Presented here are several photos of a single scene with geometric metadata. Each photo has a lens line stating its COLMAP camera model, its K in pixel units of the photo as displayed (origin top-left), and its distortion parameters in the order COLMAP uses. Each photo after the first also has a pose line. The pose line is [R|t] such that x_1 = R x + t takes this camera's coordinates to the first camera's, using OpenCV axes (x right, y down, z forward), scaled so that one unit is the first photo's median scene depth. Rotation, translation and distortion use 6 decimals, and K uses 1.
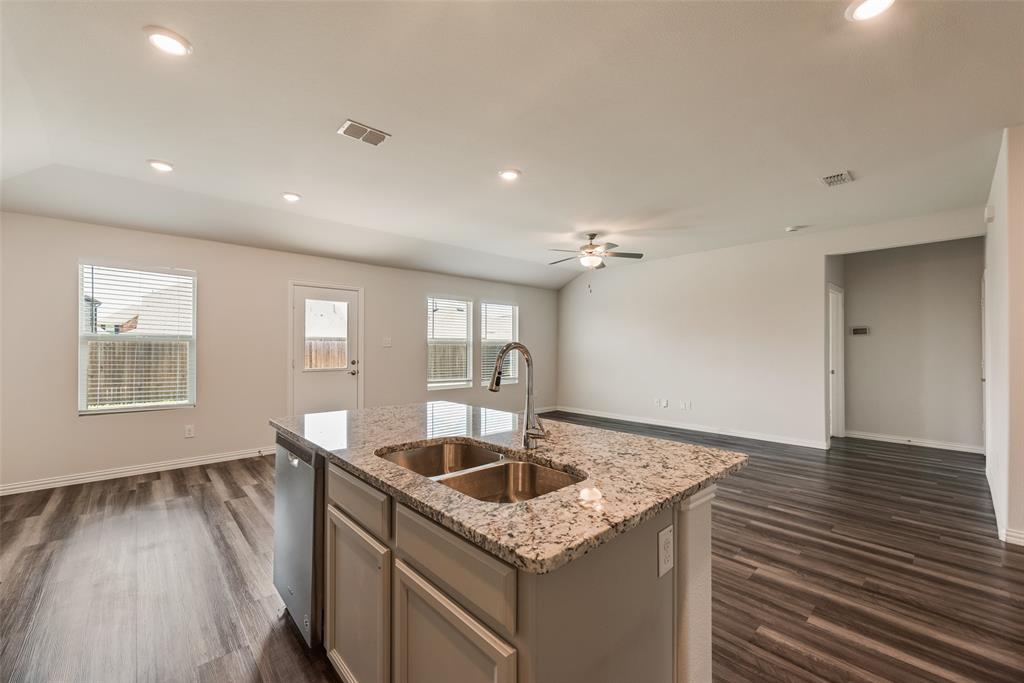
lens RADIAL K [[411.6, 0, 512.7], [0, 411.6, 346.2], [0, 0, 1]] dist [0.000382, -0.000145]
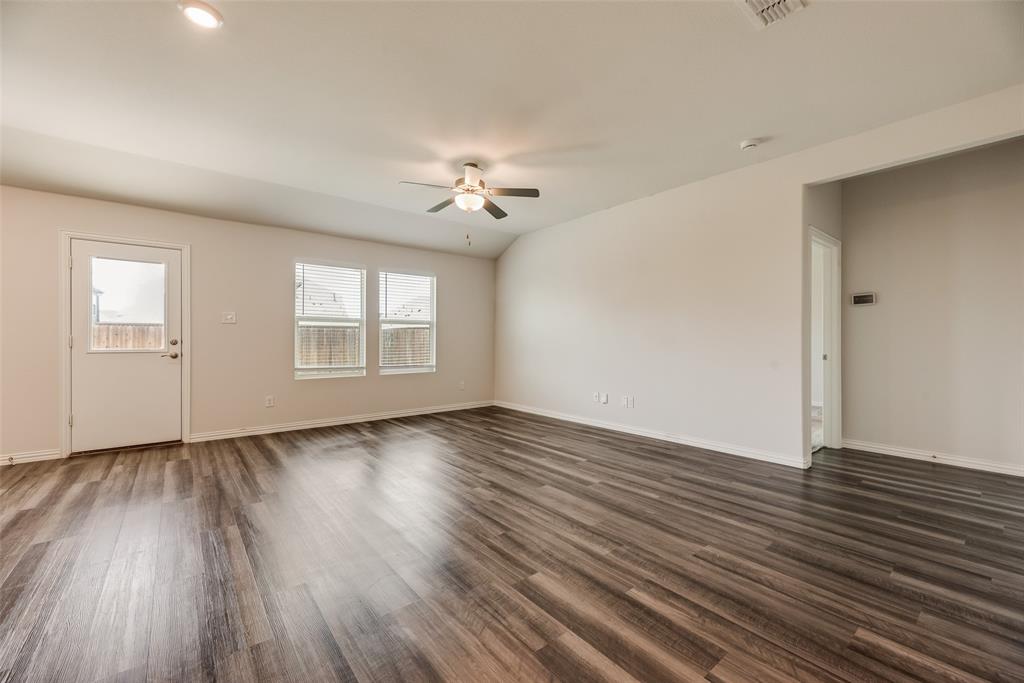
lens RADIAL K [[413.8, 0, 514.5], [0, 413.8, 339.9], [0, 0, 1]] dist [0.000275, -0.000174]
pose [[0.998201, 0.000467, -0.059953, 0.312129], [-0.000202, 0.999990, 0.004420, 0.032798], [0.059954, -0.004400, 0.998191, 0.275758]]
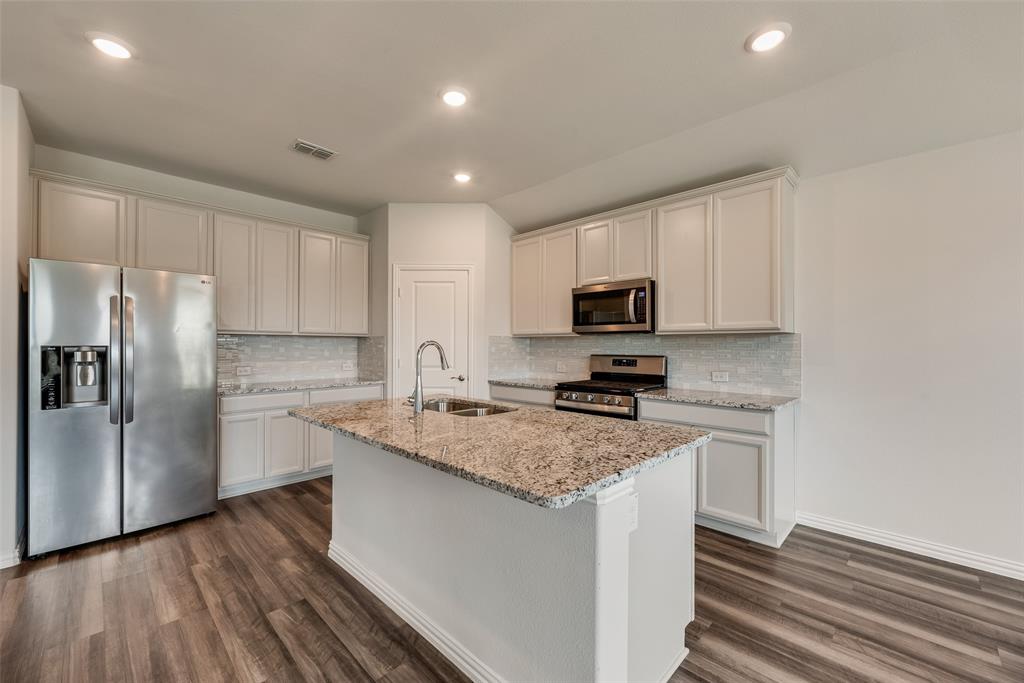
lens RADIAL K [[411.6, 0, 512.7], [0, 411.6, 346.2], [0, 0, 1]] dist [0.000382, -0.000145]
pose [[-0.998966, -0.003868, -0.045309, -0.063999], [-0.003652, 0.999982, -0.004835, 0.004502], [0.045326, -0.004665, -0.998961, 0.719307]]
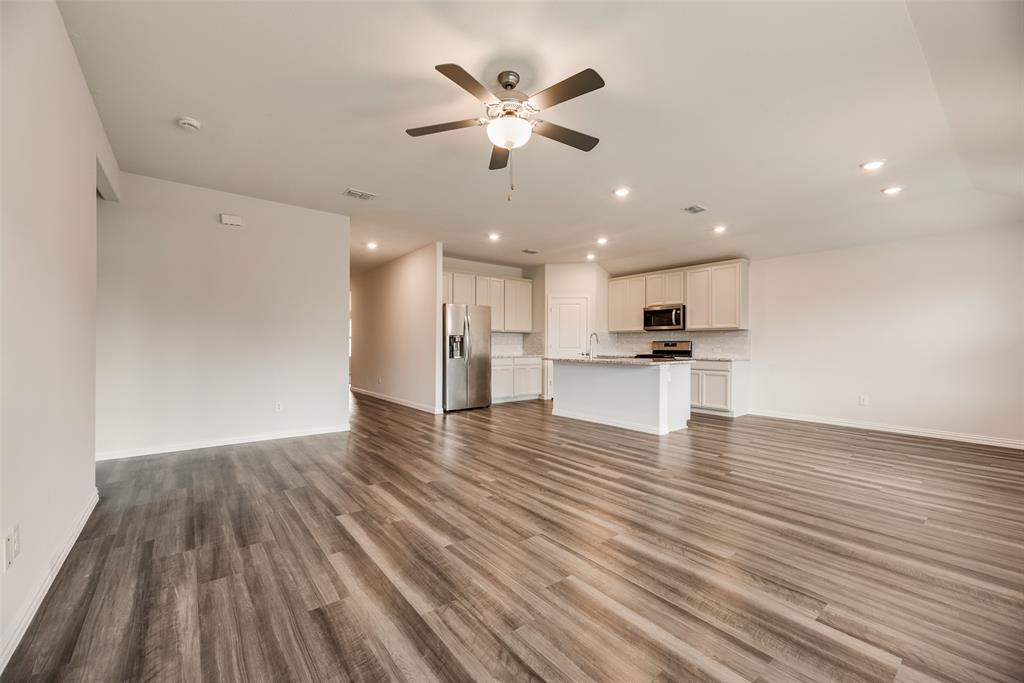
lens RADIAL K [[411.6, 0, 512.7], [0, 411.6, 346.2], [0, 0, 1]] dist [0.000382, -0.000145]
pose [[-0.997323, -0.004295, 0.072995, 0.149424], [-0.004484, 0.999987, -0.002418, 0.038904], [-0.072984, -0.002739, -0.997329, 1.471521]]
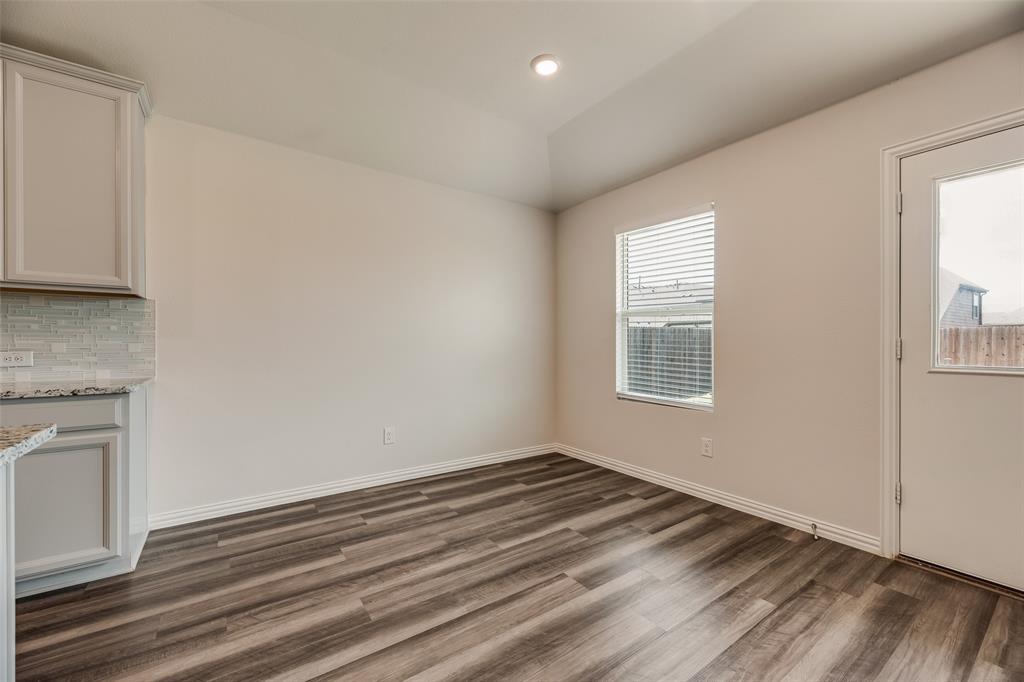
lens RADIAL K [[411.6, 0, 512.7], [0, 411.6, 345.7], [0, 0, 1]] dist [0.000382, -0.000145]
pose [[-0.128952, 0.003350, -0.991645, -0.072725], [0.002555, 0.999992, 0.003046, 0.033621], [0.991648, -0.002141, -0.128960, 0.639522]]
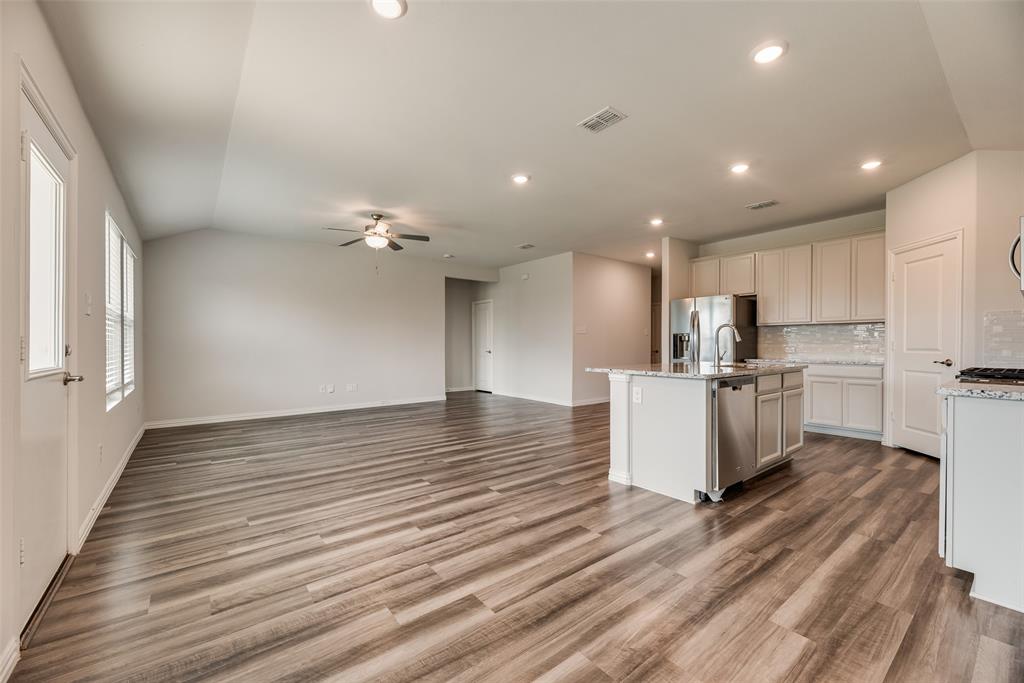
lens RADIAL K [[411.6, 0, 512.7], [0, 411.6, 346.2], [0, 0, 1]] dist [0.000382, -0.000145]
pose [[0.083313, -0.006555, 0.996502, -0.760072], [-0.003625, 0.999970, 0.006881, 0.032233], [-0.996517, -0.004185, 0.083287, 0.597855]]
